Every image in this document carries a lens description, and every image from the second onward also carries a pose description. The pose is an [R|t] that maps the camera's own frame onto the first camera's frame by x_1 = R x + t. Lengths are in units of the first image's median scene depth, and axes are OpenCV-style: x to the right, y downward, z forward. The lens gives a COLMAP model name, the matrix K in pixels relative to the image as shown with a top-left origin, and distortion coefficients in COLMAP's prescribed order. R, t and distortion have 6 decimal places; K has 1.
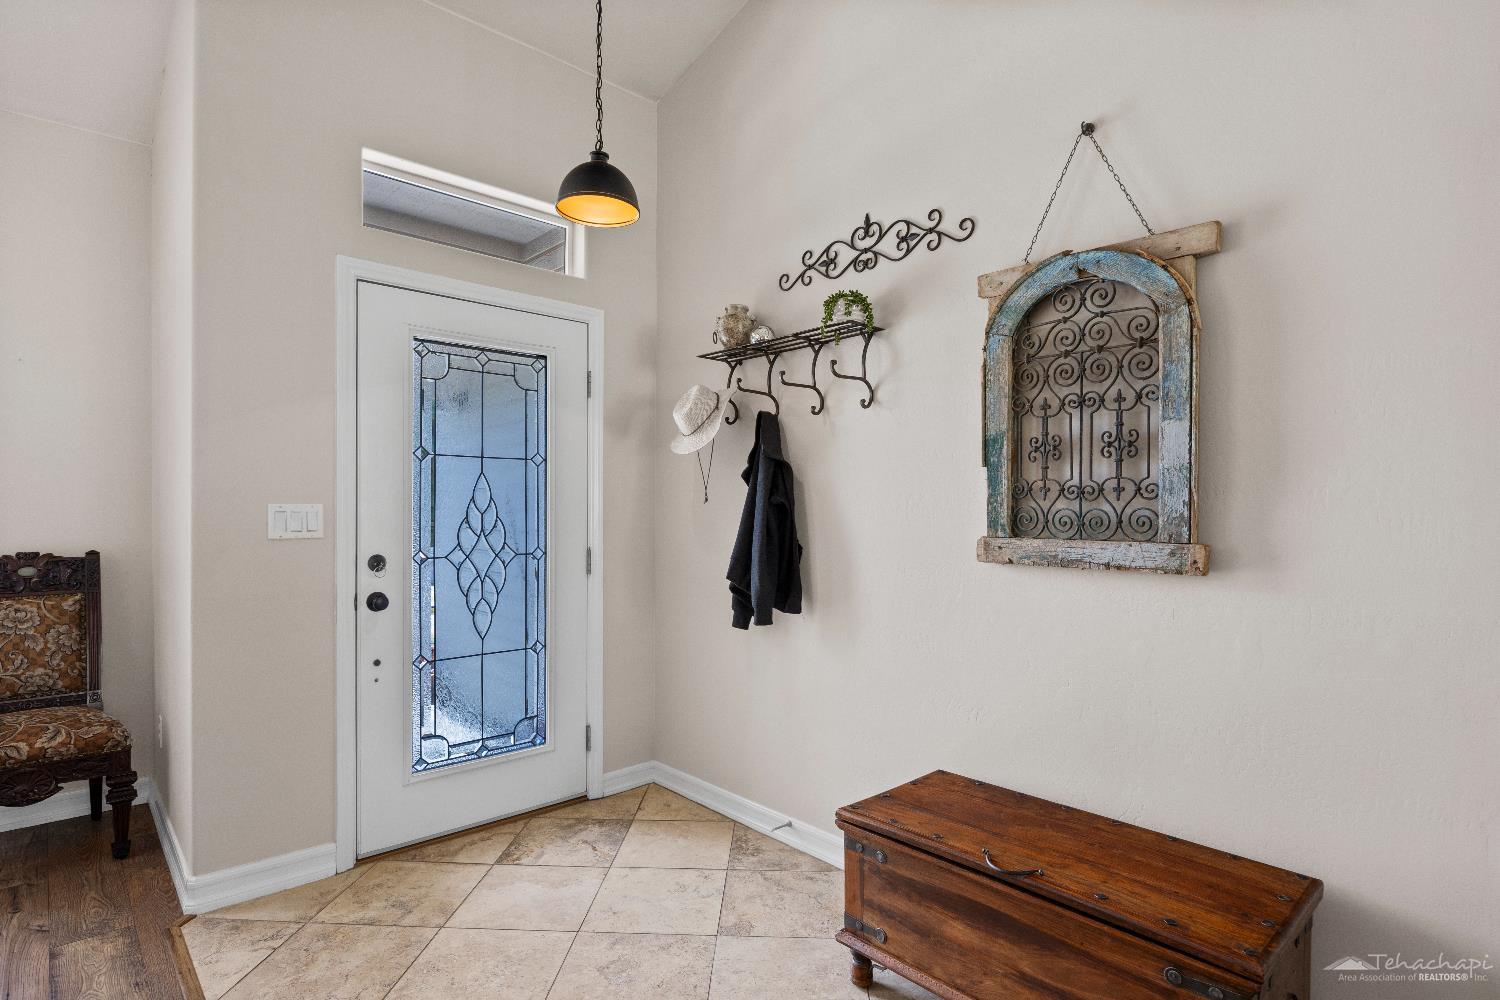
lens RADIAL K [[745.9, 0, 756.2], [0, 745.9, 514.2], [0, 0, 1]] dist [-0.010373, 0.003010]
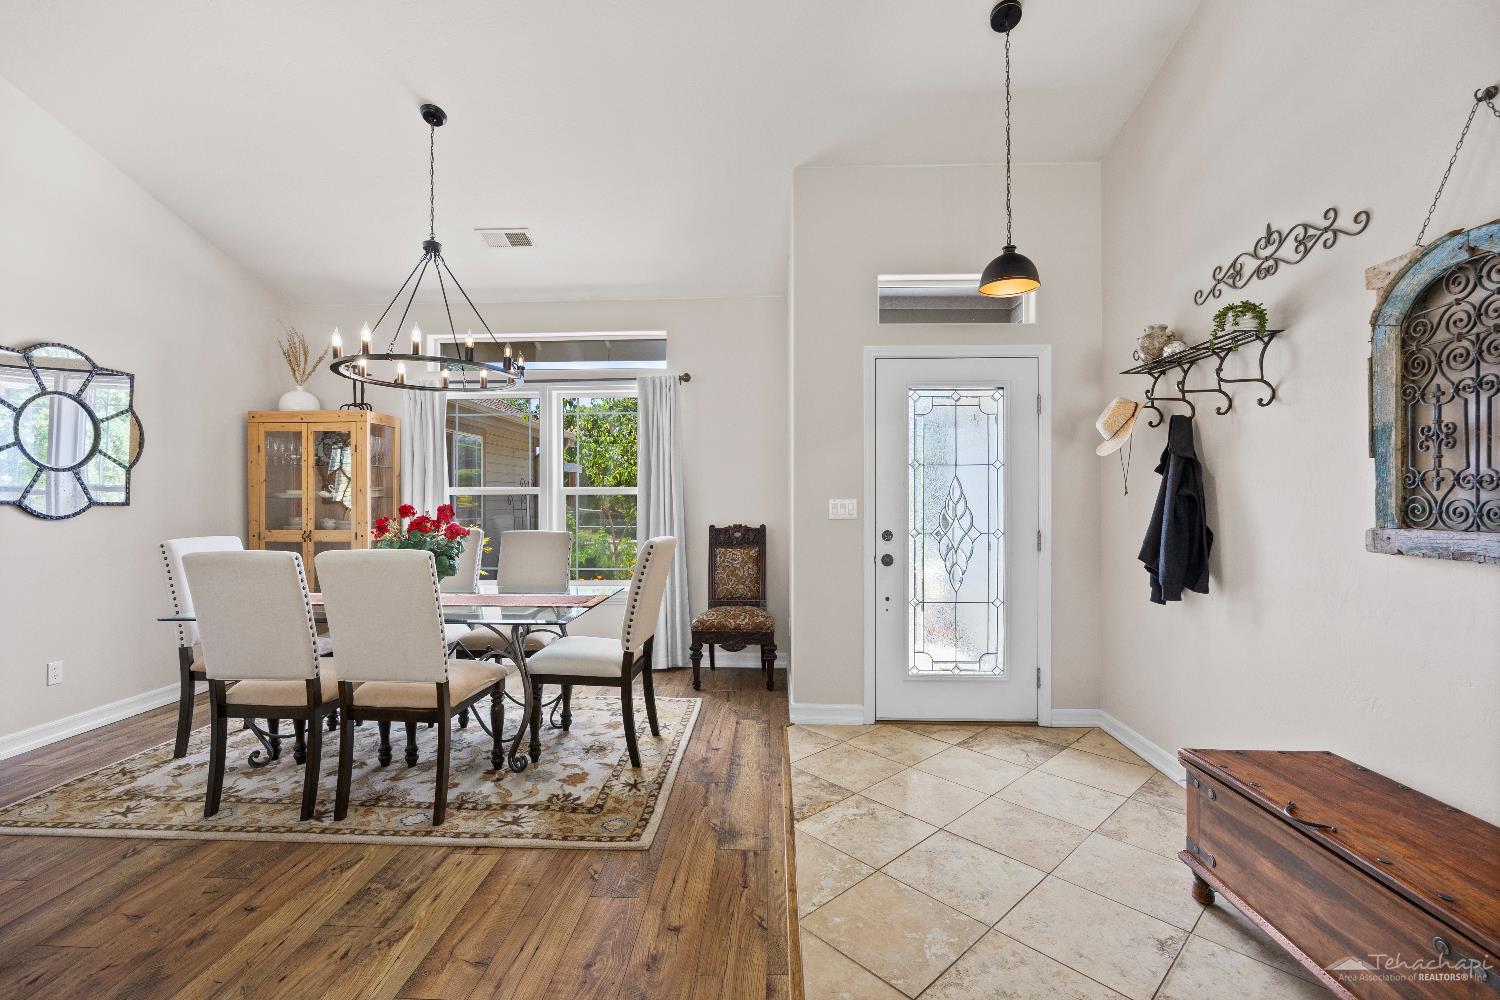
lens RADIAL K [[652.8, 0, 740.7], [0, 652.8, 506.2], [0, 0, 1]] dist [-0.003894, -0.000471]
pose [[0.686677, 0.001175, -0.726962, 0.285517], [0.000649, 0.999997, 0.002229, -0.000355], [0.726962, -0.002003, 0.686674, -0.179489]]
